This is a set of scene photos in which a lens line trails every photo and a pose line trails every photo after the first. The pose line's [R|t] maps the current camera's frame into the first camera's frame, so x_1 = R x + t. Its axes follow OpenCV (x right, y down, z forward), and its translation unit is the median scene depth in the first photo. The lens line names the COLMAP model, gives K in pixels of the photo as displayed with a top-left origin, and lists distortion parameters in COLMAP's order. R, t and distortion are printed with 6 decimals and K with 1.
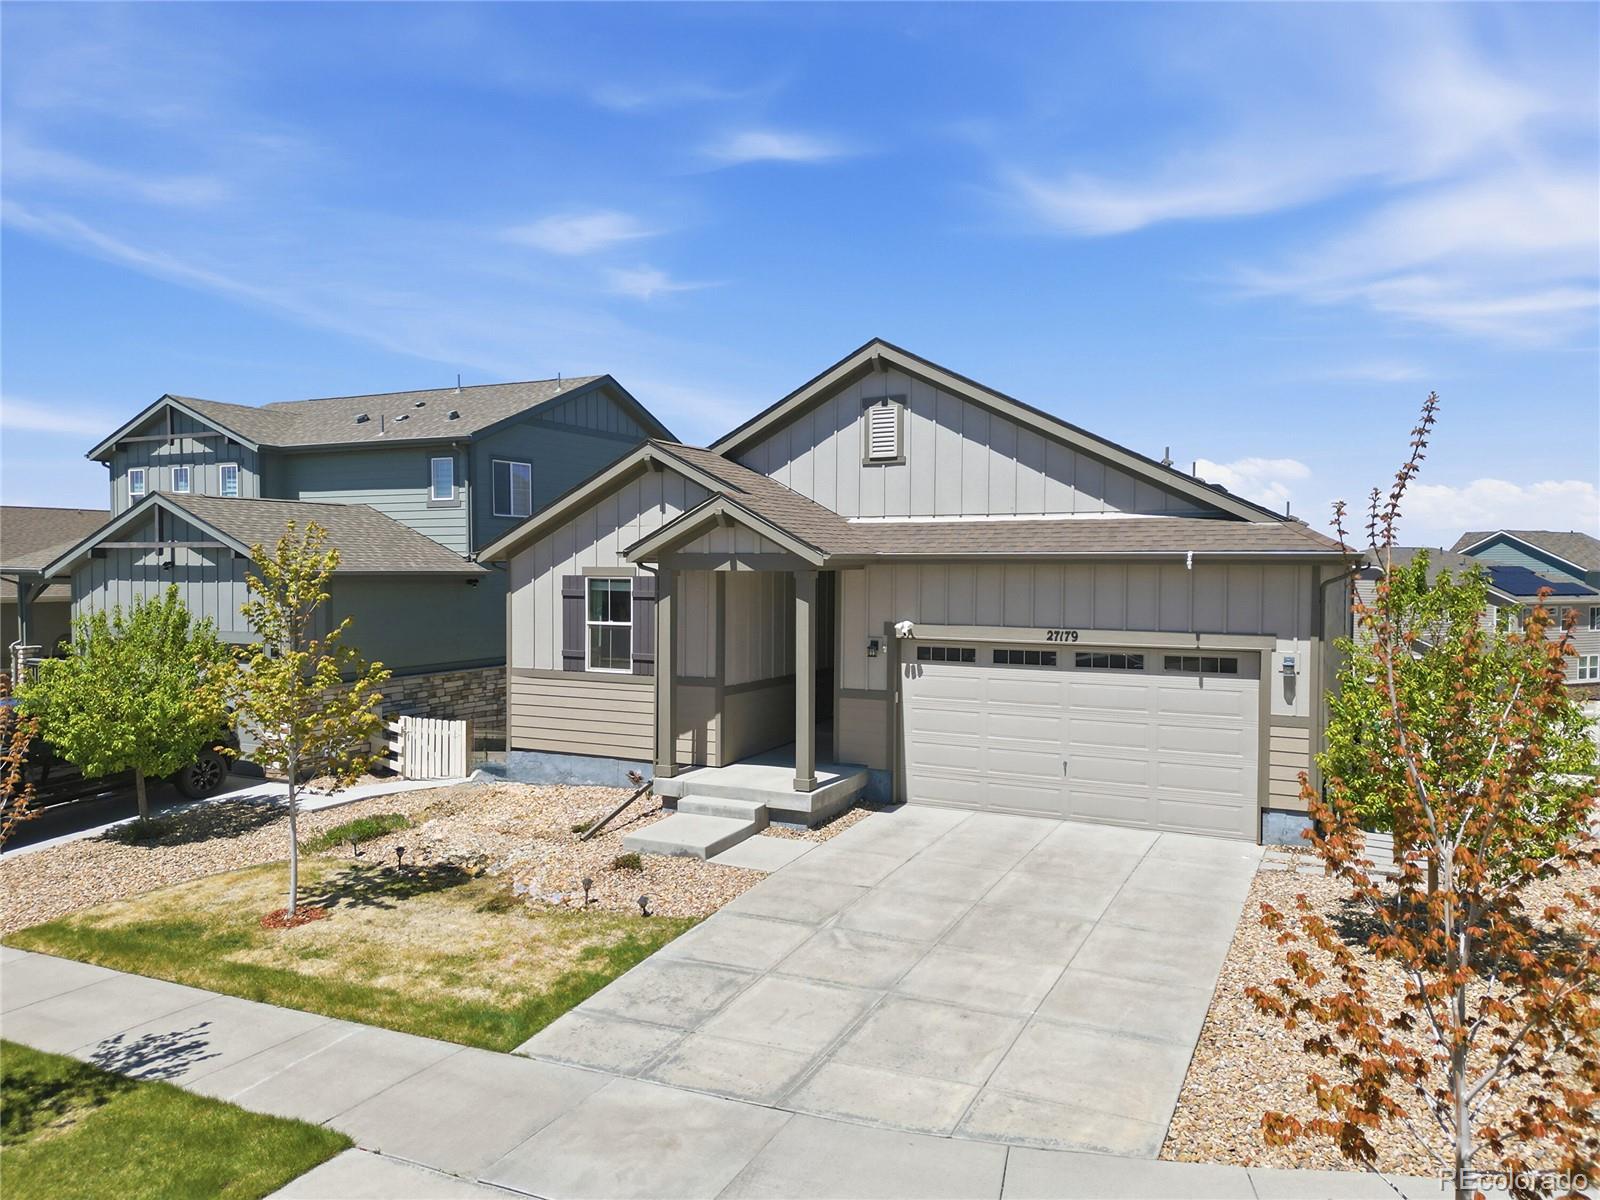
lens RADIAL K [[1112.8, 0, 800.0], [0, 1112.8, 600.0], [0, 0, 1]] dist [0.087543, -0.092708]
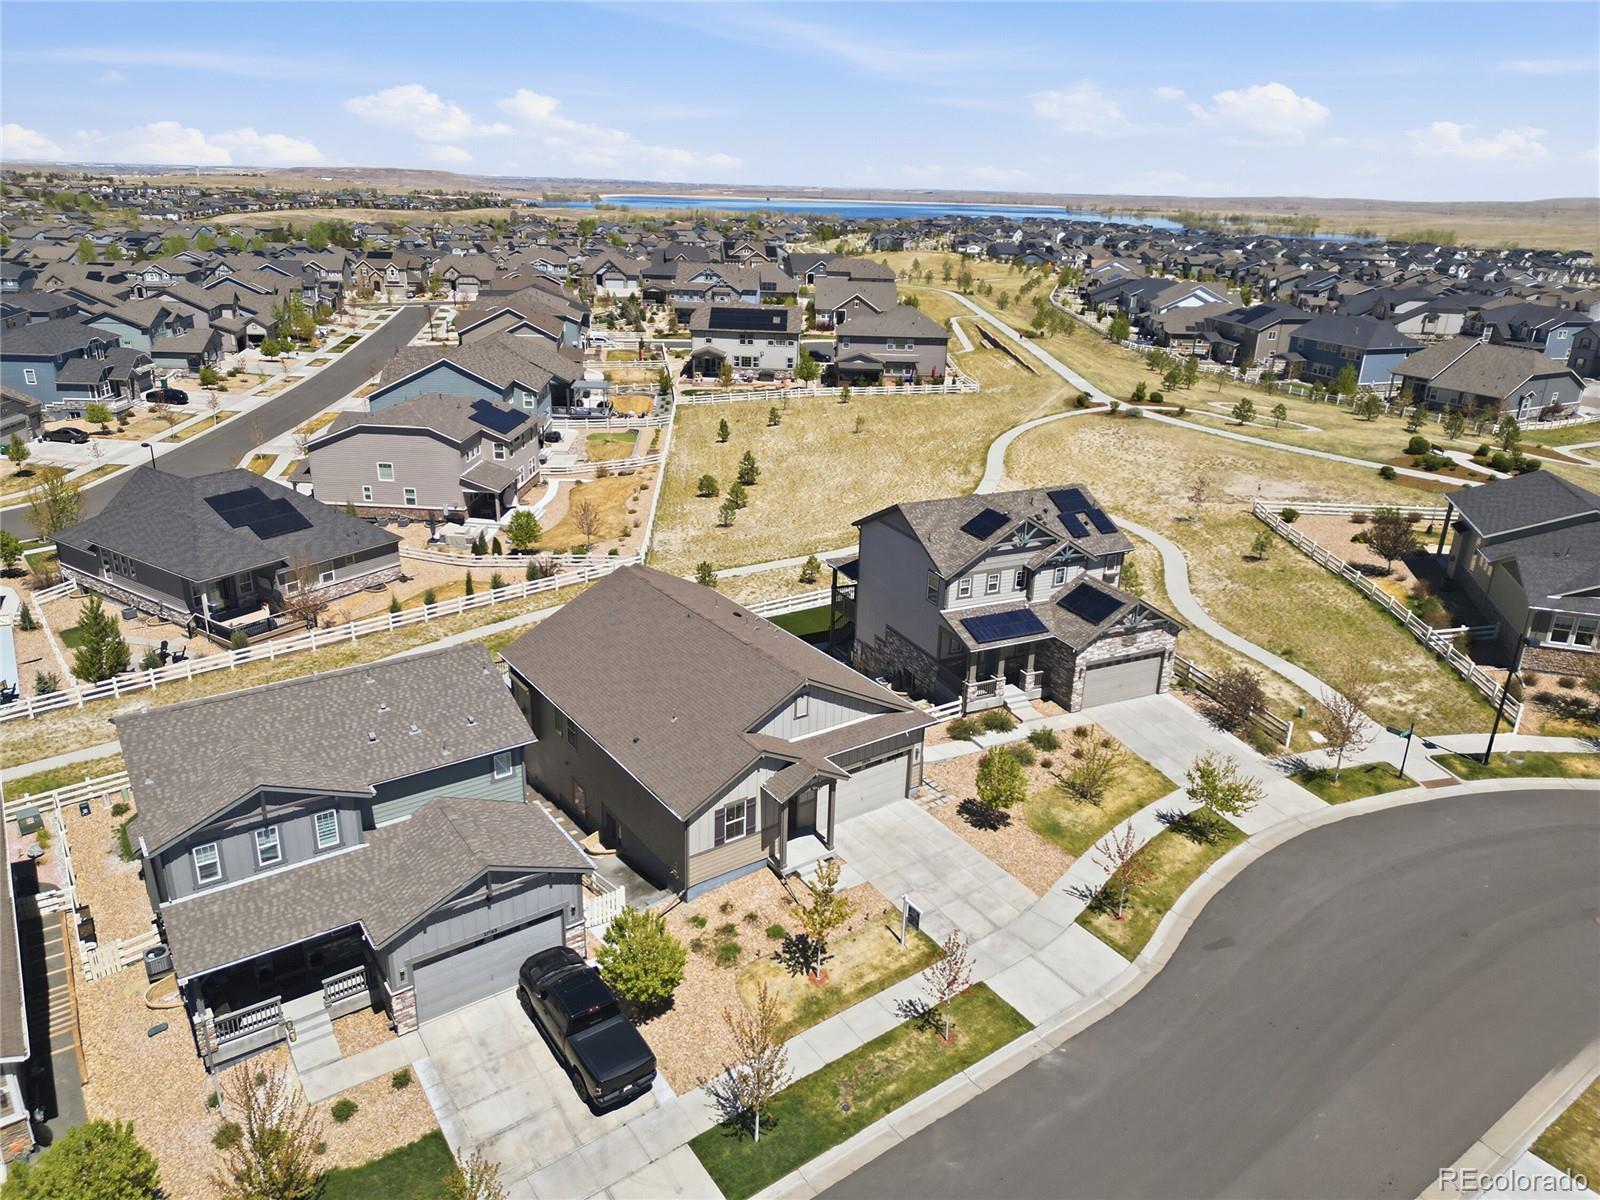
lens RADIAL K [[1112.8, 0, 800.0], [0, 1112.8, 600.0], [0, 0, 1]] dist [0.087543, -0.092708]
pose [[0.462904, -0.304663, 0.832407, -2.231255], [-0.000141, 0.939053, 0.343774, -1.421032], [-0.886408, -0.159251, 0.434648, -0.078846]]
